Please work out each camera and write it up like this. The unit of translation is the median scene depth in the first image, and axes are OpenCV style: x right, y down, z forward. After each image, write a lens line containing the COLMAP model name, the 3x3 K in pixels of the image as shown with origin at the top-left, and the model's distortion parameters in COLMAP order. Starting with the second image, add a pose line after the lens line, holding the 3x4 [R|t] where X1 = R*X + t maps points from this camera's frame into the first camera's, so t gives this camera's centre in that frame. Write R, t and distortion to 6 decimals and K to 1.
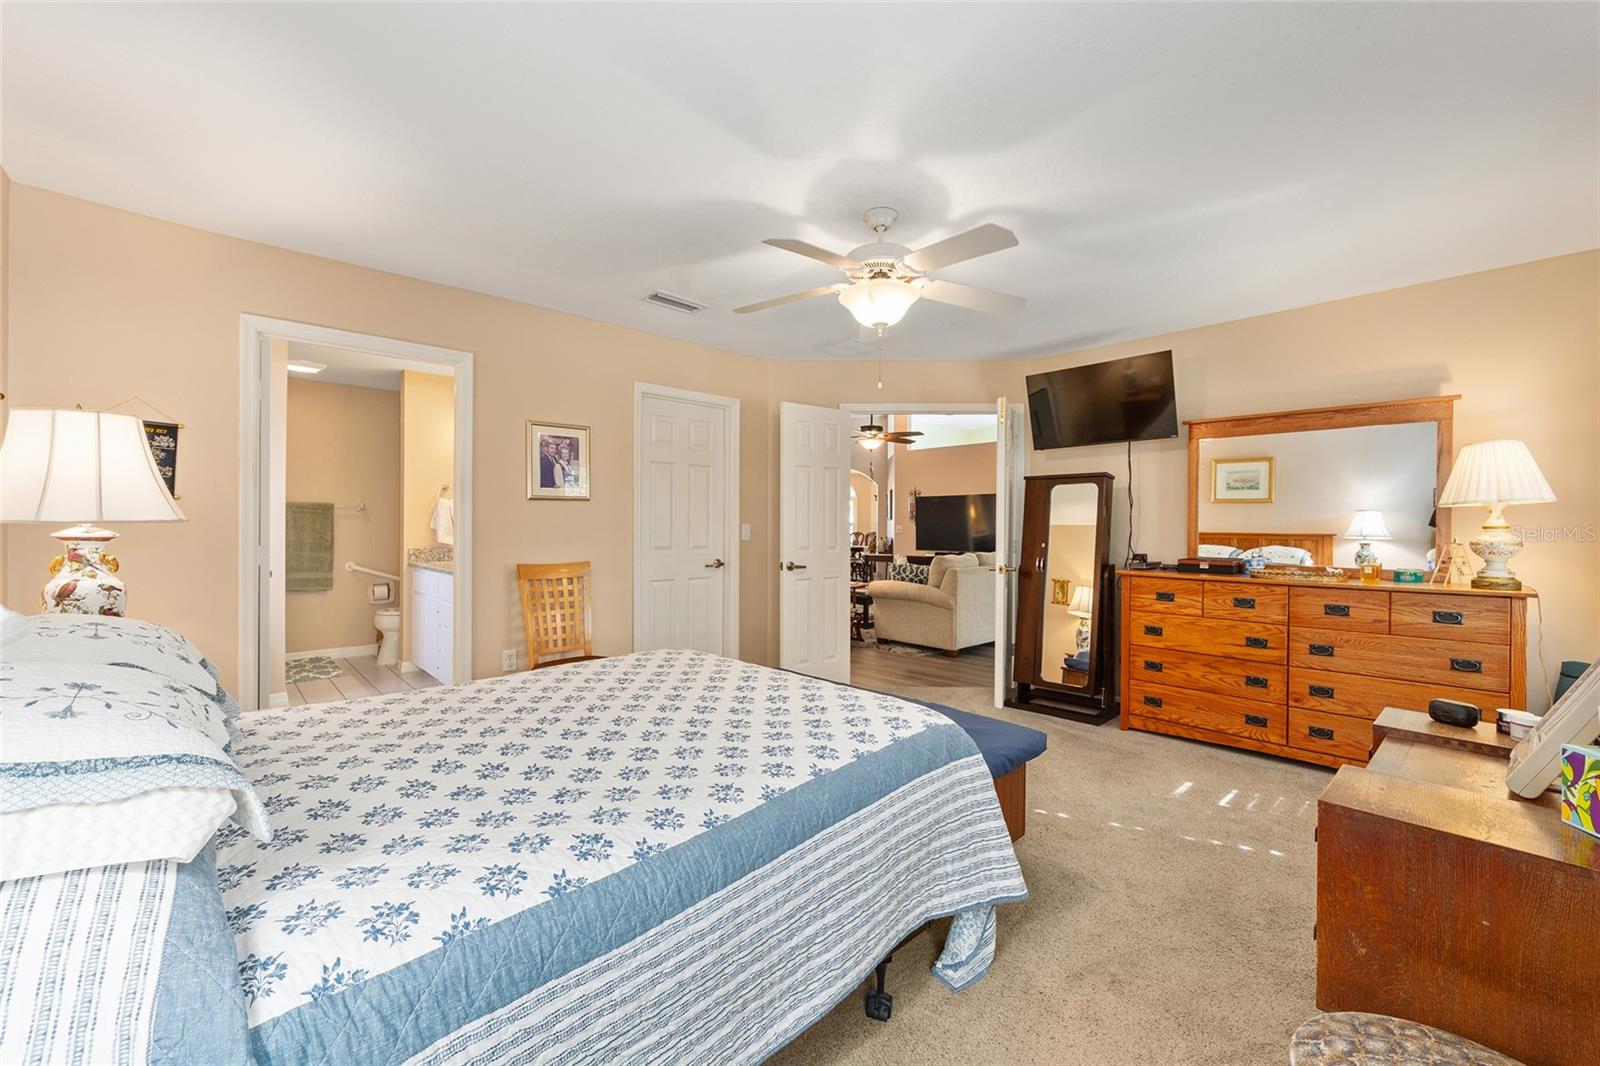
lens RADIAL K [[646.5, 0, 797.0], [0, 646.5, 534.8], [0, 0, 1]] dist [-0.000572, 0.000156]
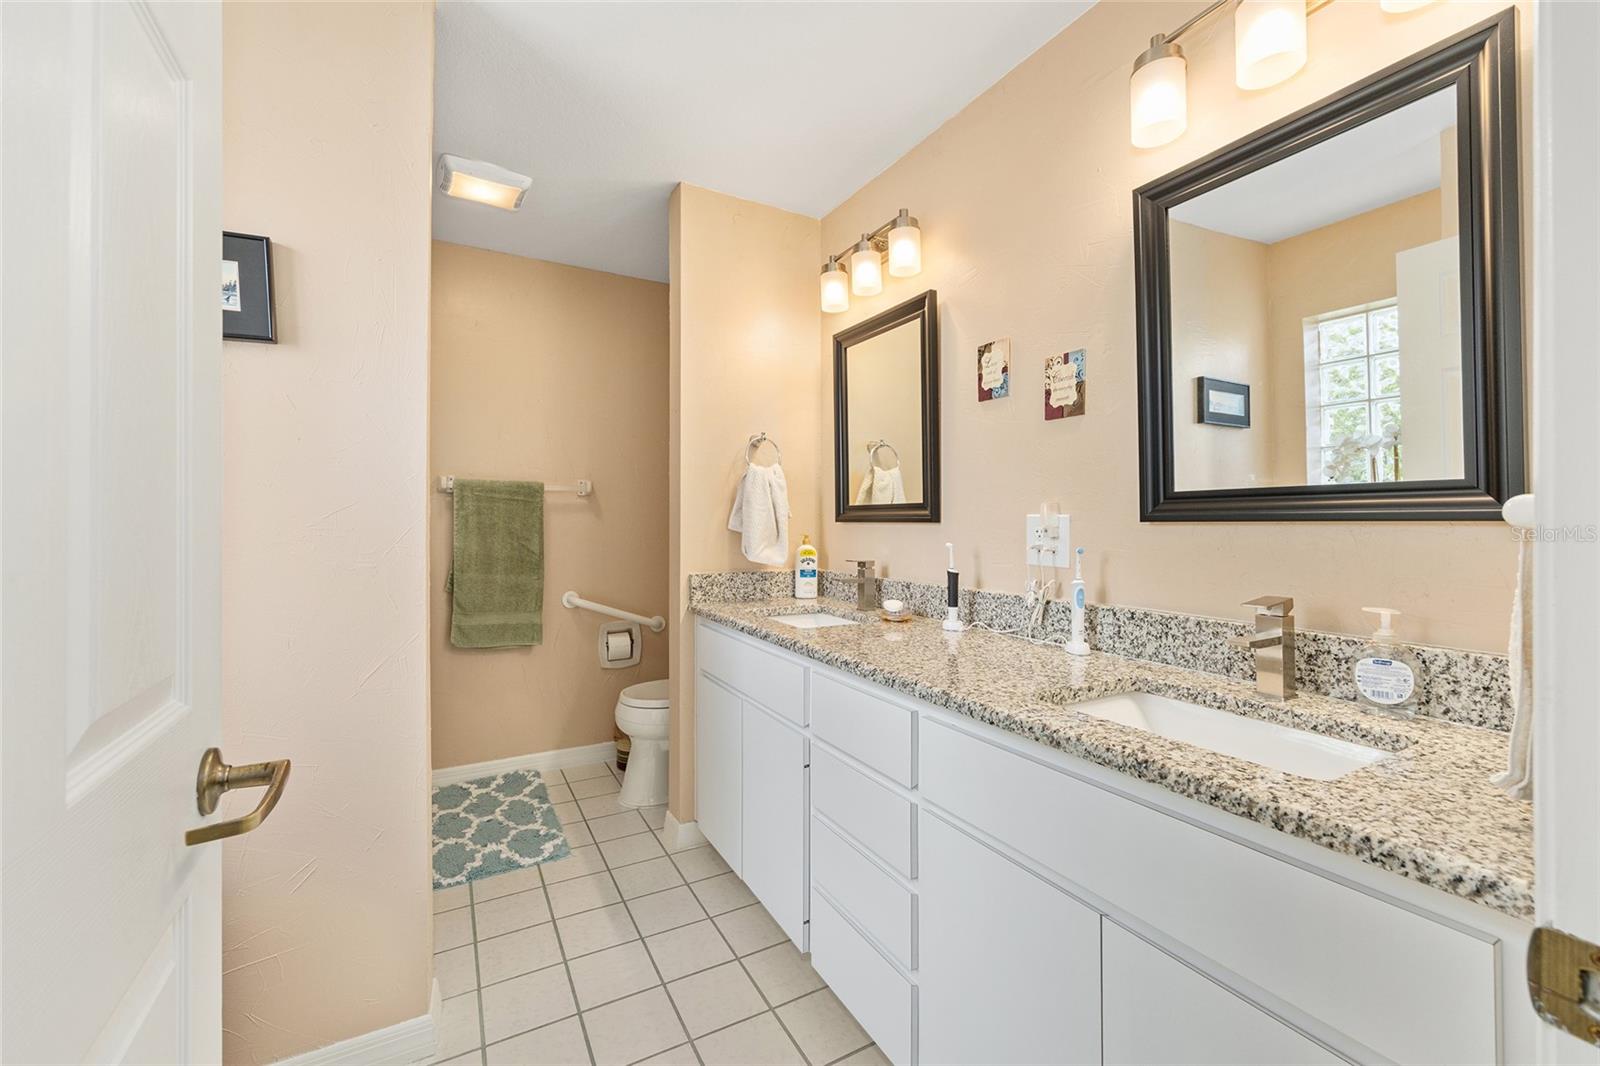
lens RADIAL K [[646.5, 0, 797.8], [0, 646.5, 525.1], [0, 0, 1]] dist [-0.000572, 0.000156]
pose [[0.966942, -0.003607, -0.254972, -0.387992], [0.000440, 0.999922, -0.012477, -0.007168], [0.254997, 0.011953, 0.966868, 0.551452]]
